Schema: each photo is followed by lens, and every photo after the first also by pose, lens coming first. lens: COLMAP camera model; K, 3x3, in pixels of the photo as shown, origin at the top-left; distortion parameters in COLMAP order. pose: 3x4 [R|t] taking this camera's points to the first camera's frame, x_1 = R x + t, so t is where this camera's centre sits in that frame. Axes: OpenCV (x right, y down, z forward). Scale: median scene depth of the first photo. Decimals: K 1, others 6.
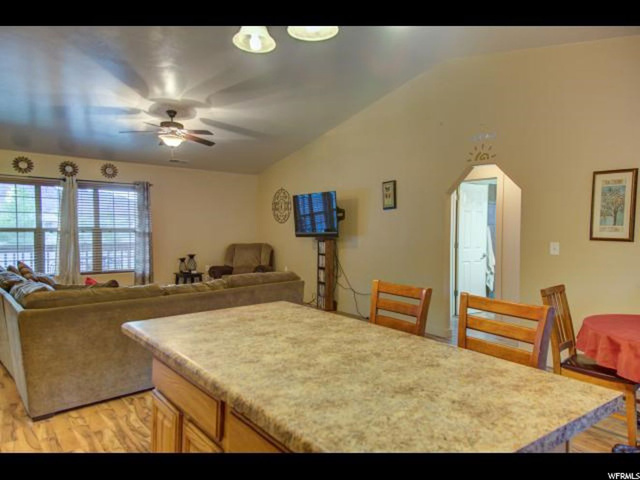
lens RADIAL K [[436.2, 0, 321.9], [0, 436.2, 237.7], [0, 0, 1]] dist [0.228110, -0.132869]
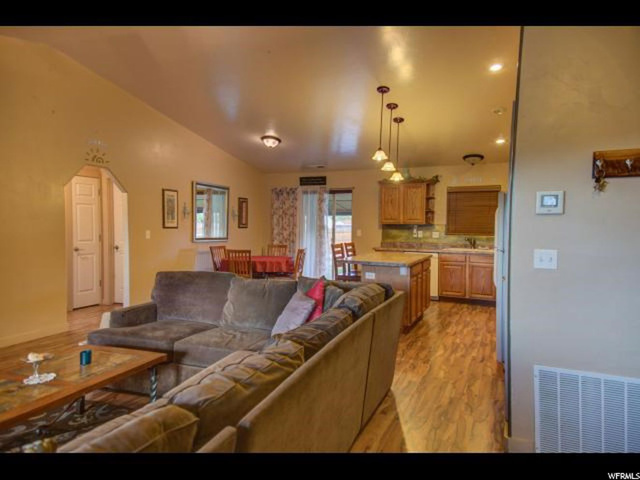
lens RADIAL K [[436.2, 0, 321.9], [0, 436.2, 237.7], [0, 0, 1]] dist [0.228110, -0.132869]
pose [[-0.477468, -0.043407, 0.877576, -1.158635], [0.013346, 0.998305, 0.056640, -0.045861], [-0.878548, 0.038756, -0.476080, 1.277126]]
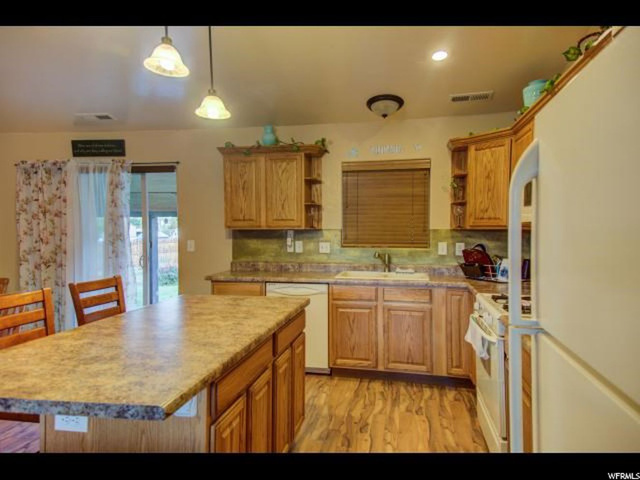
lens RADIAL K [[433.2, 0, 320.5], [0, 433.2, 238.5], [0, 0, 1]] dist [0.224777, -0.138939]
pose [[-0.646587, -0.027359, 0.762349, -0.493359], [0.021926, 0.998277, 0.054423, -0.022447], [-0.762525, 0.051904, -0.644873, 0.603380]]
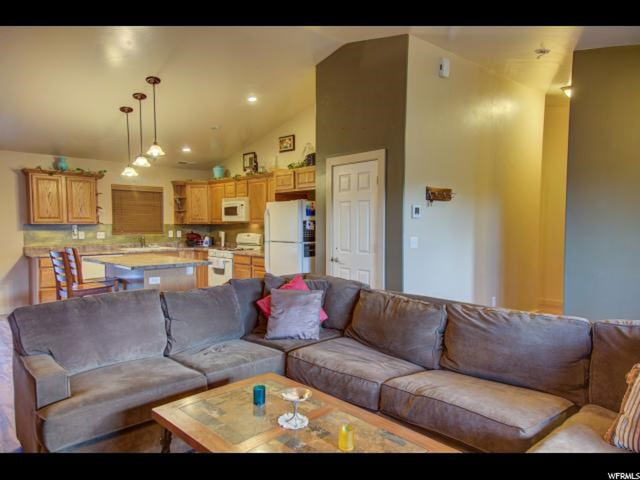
lens RADIAL K [[433.2, 0, 320.5], [0, 433.2, 238.5], [0, 0, 1]] dist [0.224777, -0.138939]
pose [[-0.998047, -0.004465, -0.062308, -0.450419], [-0.008679, 0.997680, 0.067524, -0.059002], [0.061862, 0.067933, -0.995770, 1.779760]]
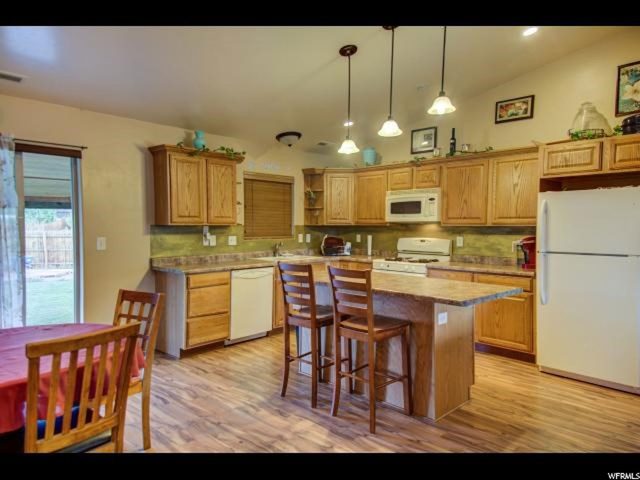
lens RADIAL K [[436.2, 0, 321.9], [0, 436.2, 237.7], [0, 0, 1]] dist [0.228110, -0.132869]
pose [[-0.990273, -0.006425, -0.138990, 0.241327], [-0.015364, 0.997874, 0.063335, -0.036494], [0.138288, 0.064855, -0.988266, 1.236693]]
